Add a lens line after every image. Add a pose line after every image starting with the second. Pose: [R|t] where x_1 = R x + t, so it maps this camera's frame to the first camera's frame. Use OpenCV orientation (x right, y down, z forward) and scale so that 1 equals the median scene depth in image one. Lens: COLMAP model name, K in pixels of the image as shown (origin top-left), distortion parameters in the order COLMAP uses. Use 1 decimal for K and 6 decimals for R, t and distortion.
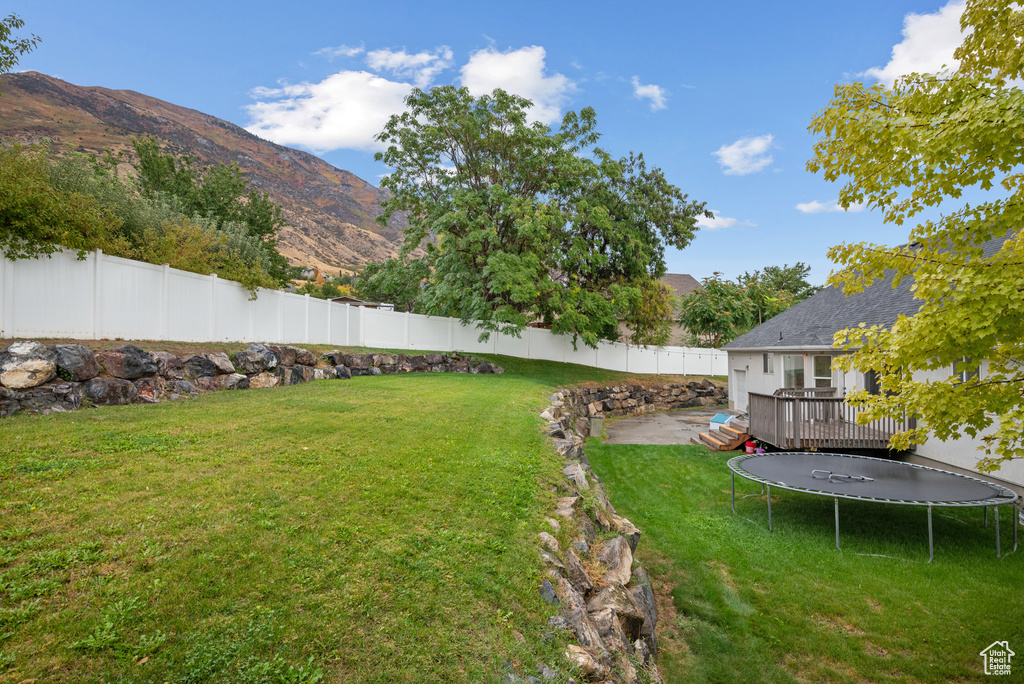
lens RADIAL K [[524.7, 0, 513.3], [0, 524.7, 337.9], [0, 0, 1]] dist [-0.002278, -0.000082]
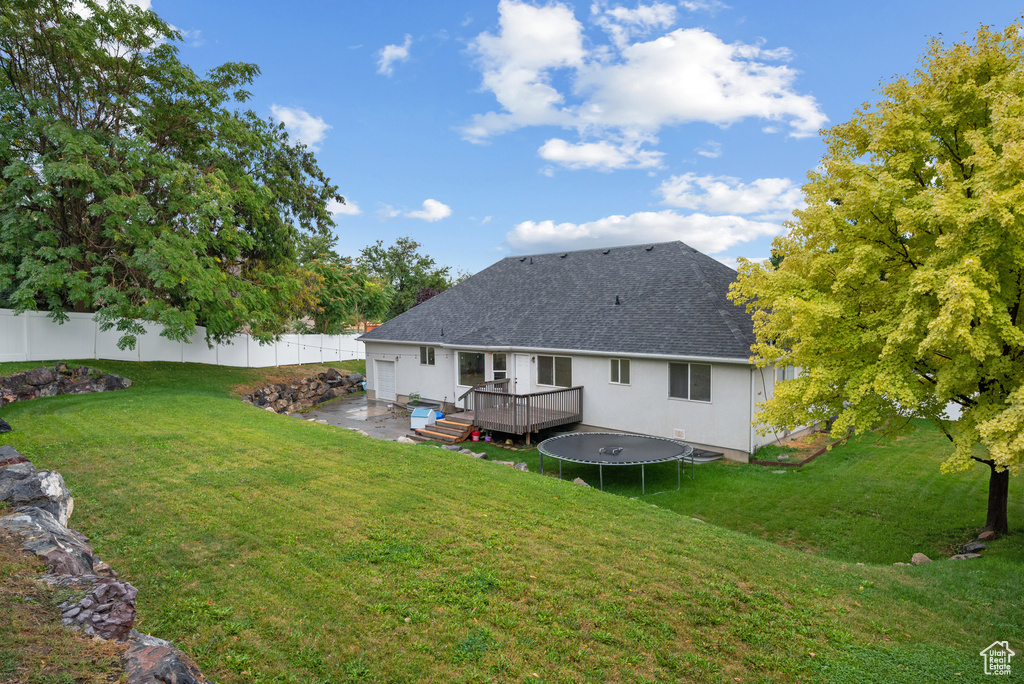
lens RADIAL K [[593.6, 0, 512.1], [0, 593.6, 340.6], [0, 0, 1]] dist [0.001076, 0.000217]
pose [[0.660591, -0.039091, 0.749728, -0.267868], [-0.010722, 0.998050, 0.061485, -0.050607], [-0.750670, -0.048655, 0.658884, 0.031855]]
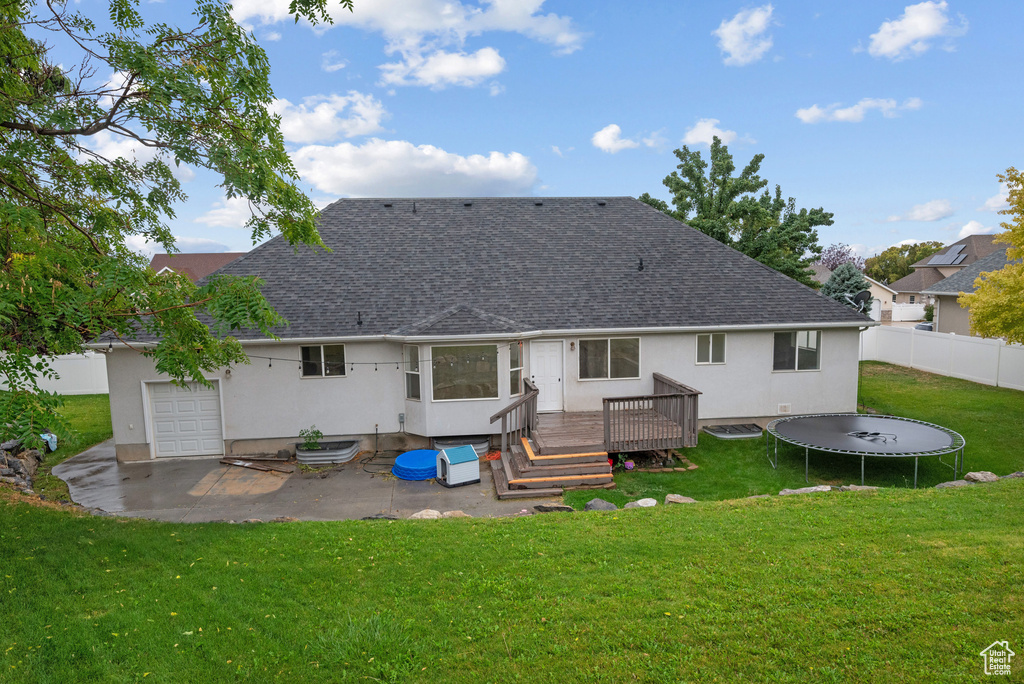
lens RADIAL K [[647.0, 0, 512.4], [0, 647.0, 346.0], [0, 0, 1]] dist [-0.003753, -0.000438]
pose [[-0.151692, -0.099016, 0.983456, -0.254981], [0.002926, 0.994920, 0.100622, -0.039375], [-0.988424, 0.018141, -0.150631, 0.702339]]
